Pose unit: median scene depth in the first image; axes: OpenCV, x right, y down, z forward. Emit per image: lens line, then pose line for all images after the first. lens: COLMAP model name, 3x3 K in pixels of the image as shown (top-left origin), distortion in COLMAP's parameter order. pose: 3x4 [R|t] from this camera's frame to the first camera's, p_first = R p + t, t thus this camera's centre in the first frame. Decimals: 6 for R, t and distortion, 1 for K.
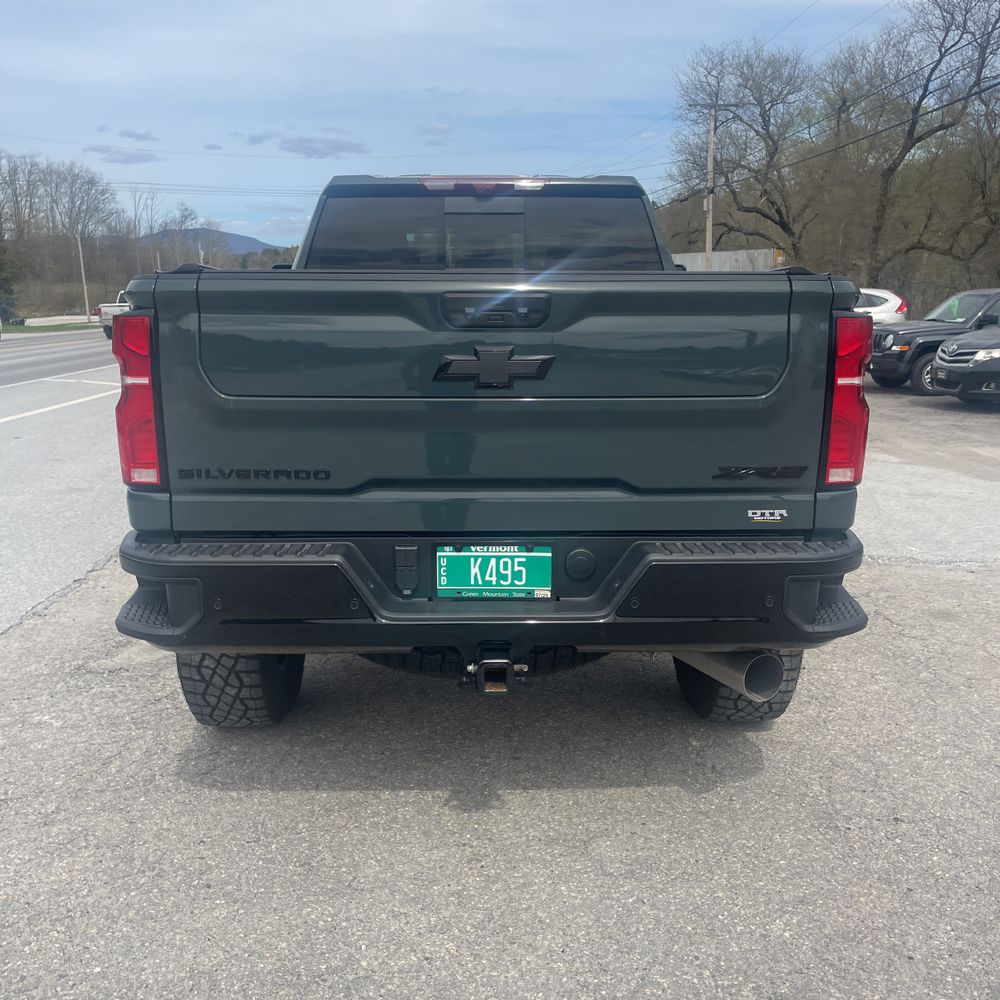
lens RADIAL K [[1035.9, 0, 498.1], [0, 1035.9, 480.7], [0, 0, 1]] dist [0.097599, -0.134990]
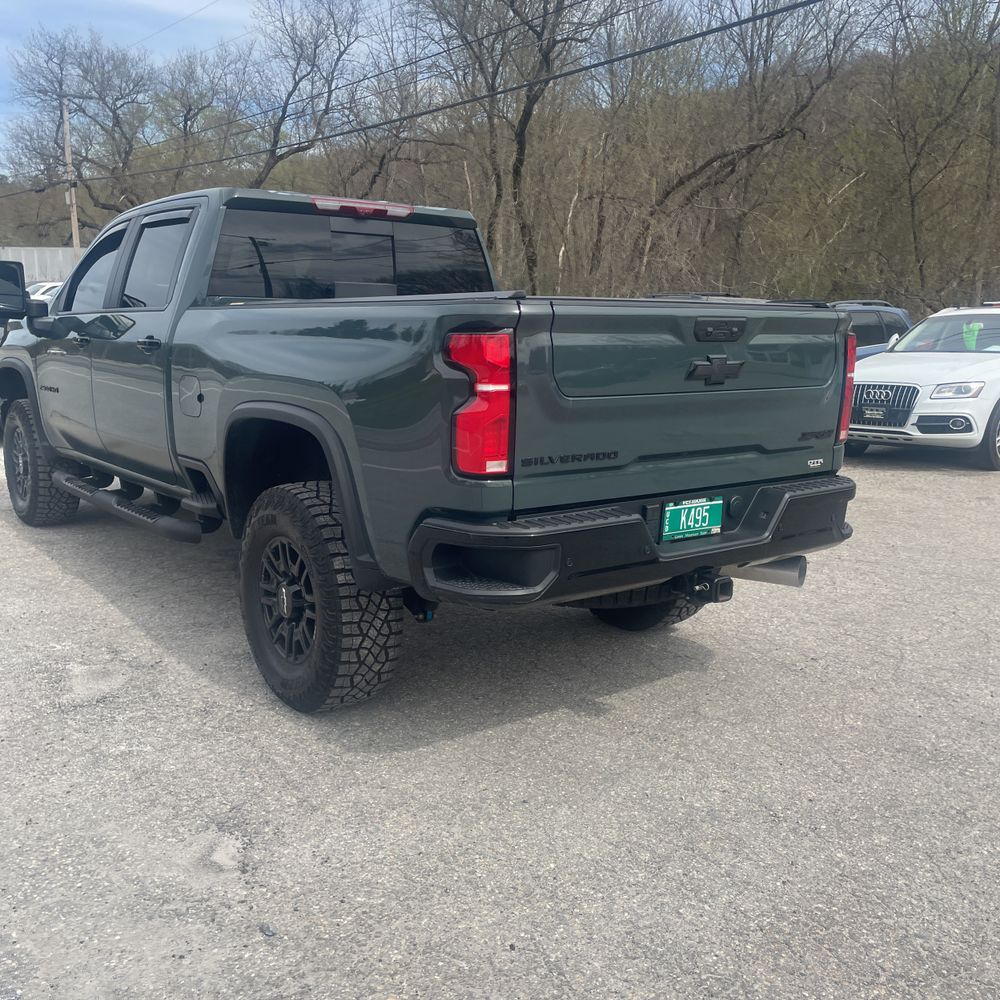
lens RADIAL K [[1035.9, 0, 498.1], [0, 1035.9, 480.7], [0, 0, 1]] dist [0.097599, -0.134990]
pose [[0.802546, -0.081159, 0.591044, -1.020086], [0.080946, 0.996355, 0.026903, -0.020018], [-0.591073, 0.026252, 0.806191, 0.035914]]
